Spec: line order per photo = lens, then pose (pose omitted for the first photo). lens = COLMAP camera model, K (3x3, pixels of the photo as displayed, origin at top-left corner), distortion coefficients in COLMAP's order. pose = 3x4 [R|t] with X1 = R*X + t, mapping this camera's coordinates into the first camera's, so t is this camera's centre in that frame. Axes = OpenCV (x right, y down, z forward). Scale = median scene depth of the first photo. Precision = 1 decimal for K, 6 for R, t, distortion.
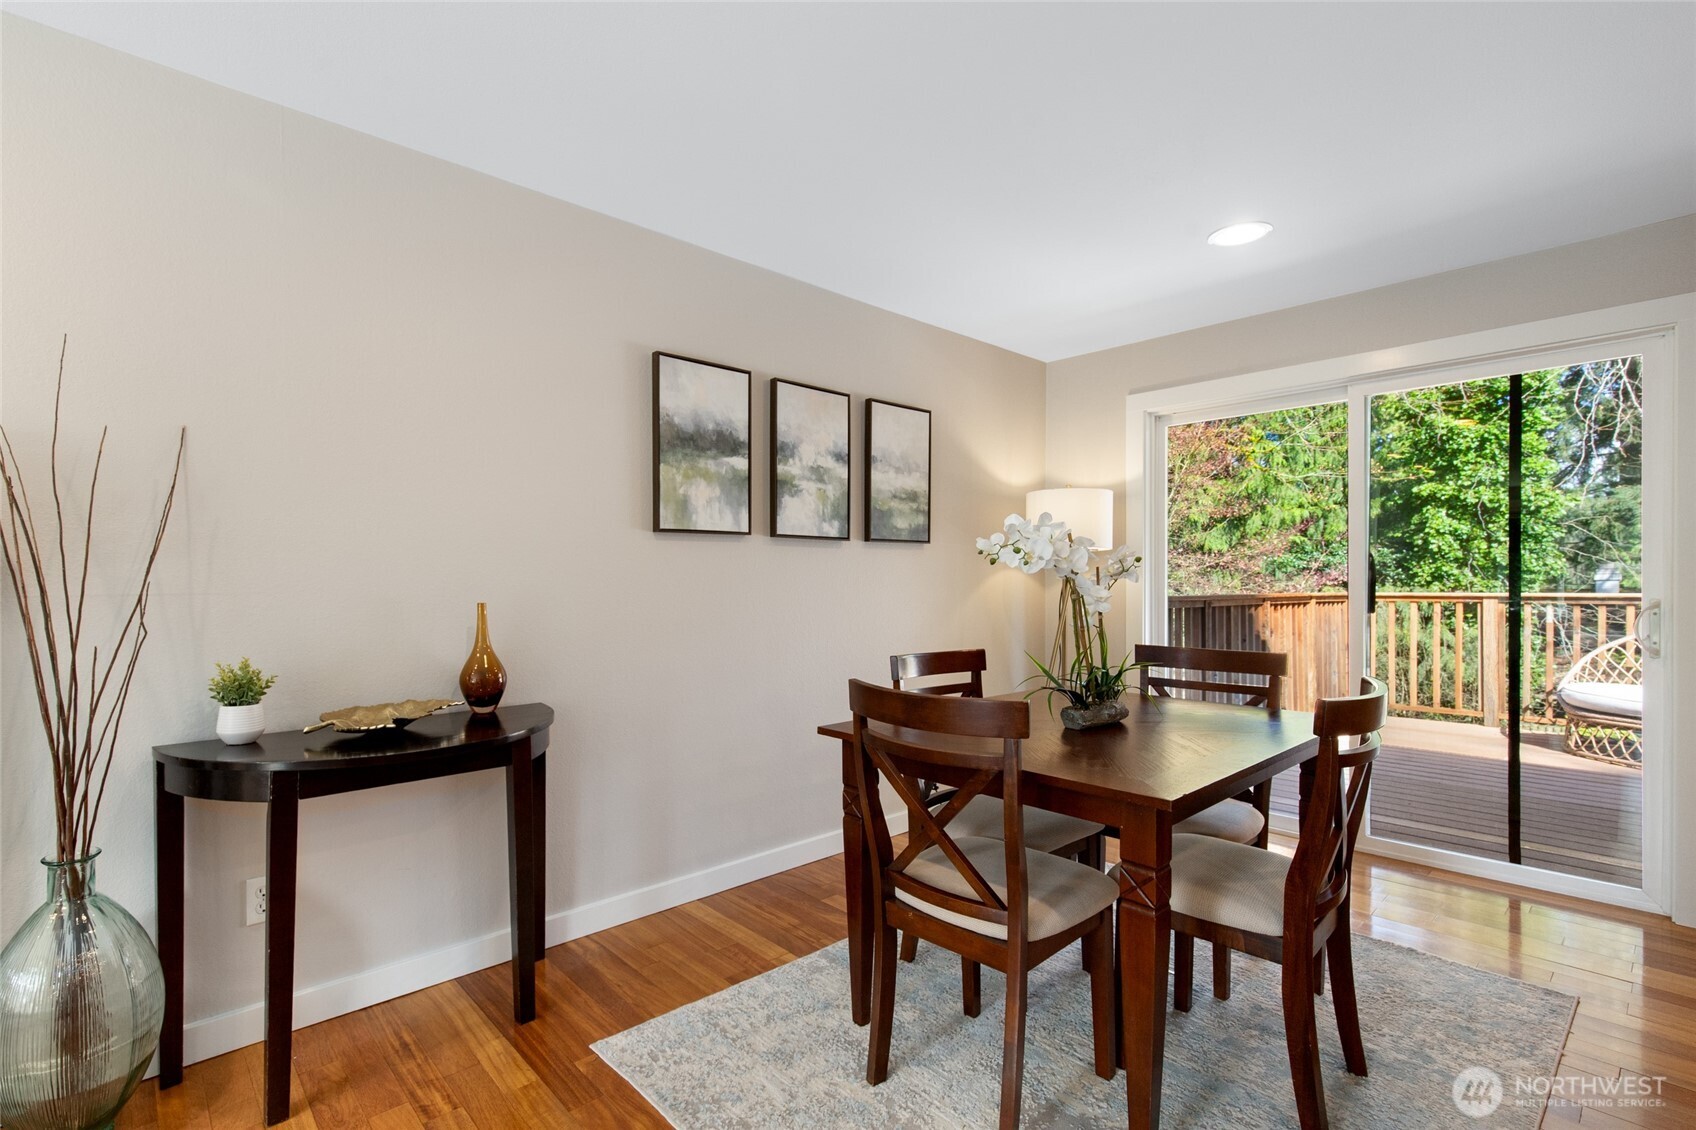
lens RADIAL K [[757.4, 0, 789.7], [0, 757.4, 577.9], [0, 0, 1]] dist [-0.000881, 0.000256]
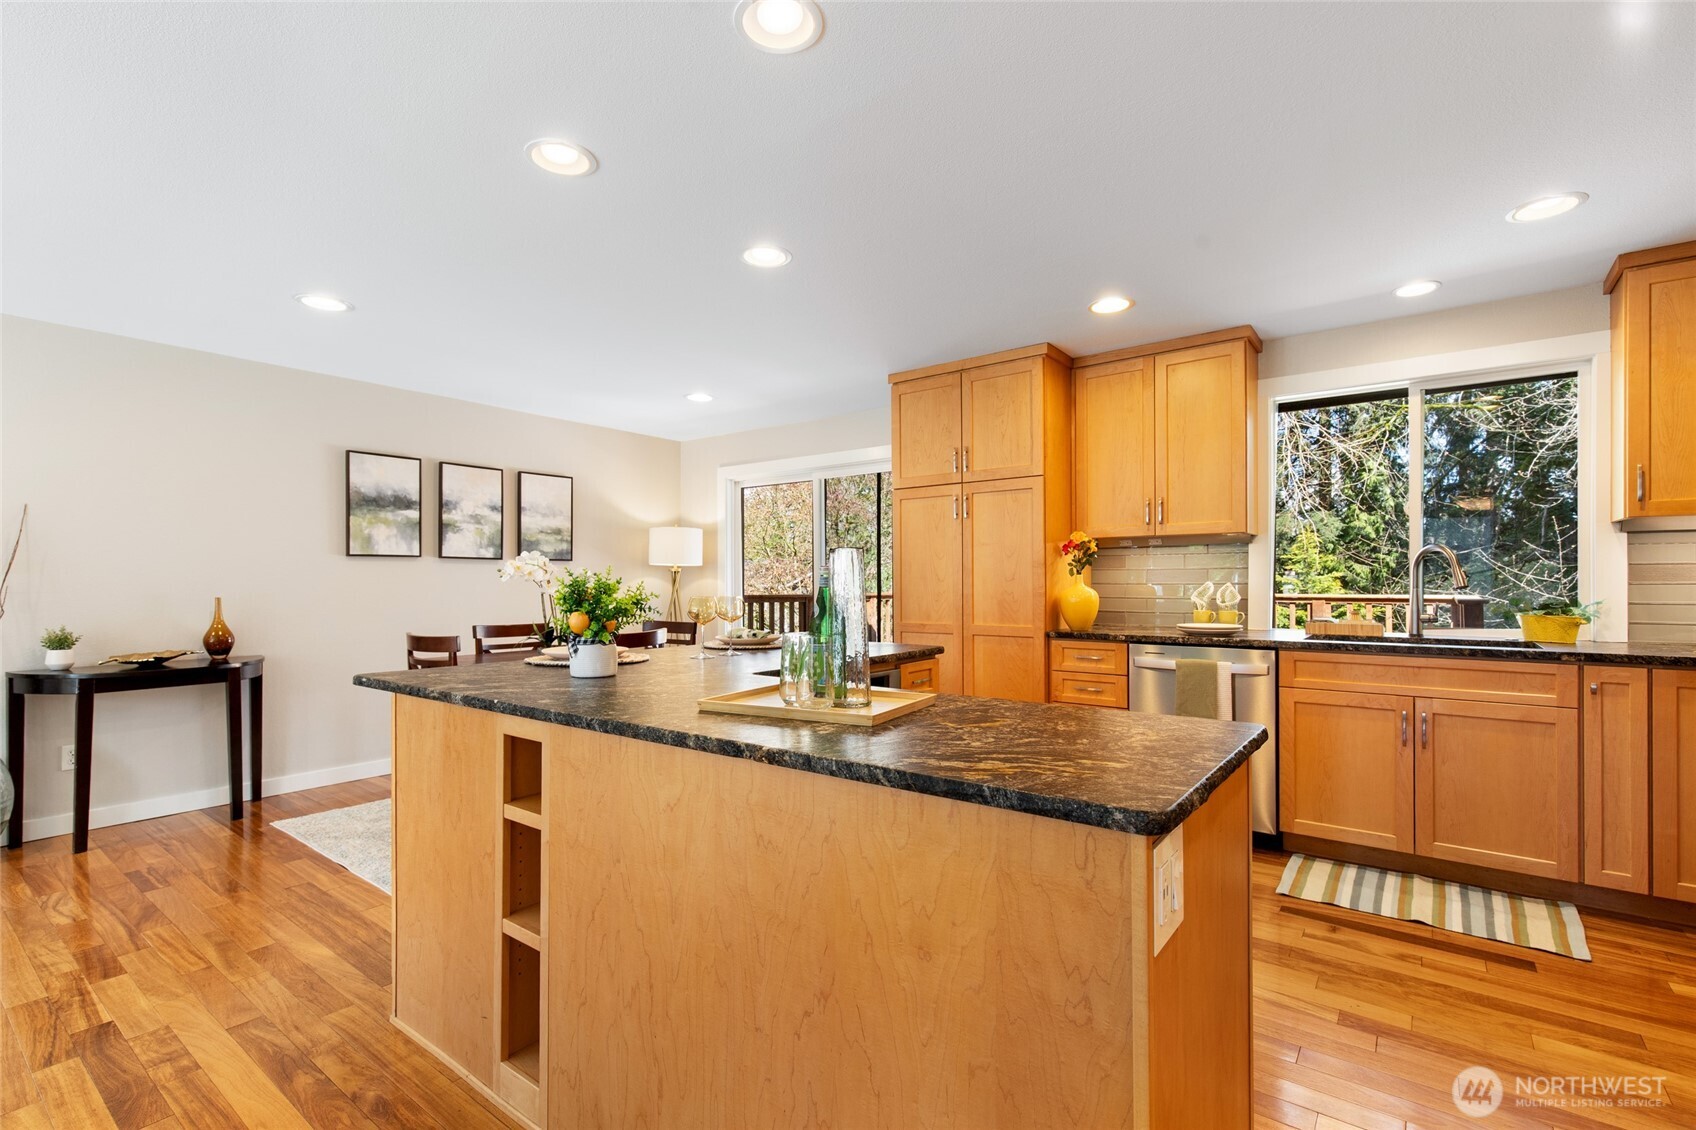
lens RADIAL K [[757.4, 0, 850.6], [0, 757.4, 574.2], [0, 0, 1]] dist [-0.000881, 0.000256]
pose [[0.981199, 0.001125, 0.192995, 0.584898], [0.001303, 0.999922, -0.012454, 0.002243], [-0.192994, 0.012471, 0.981121, -0.853801]]
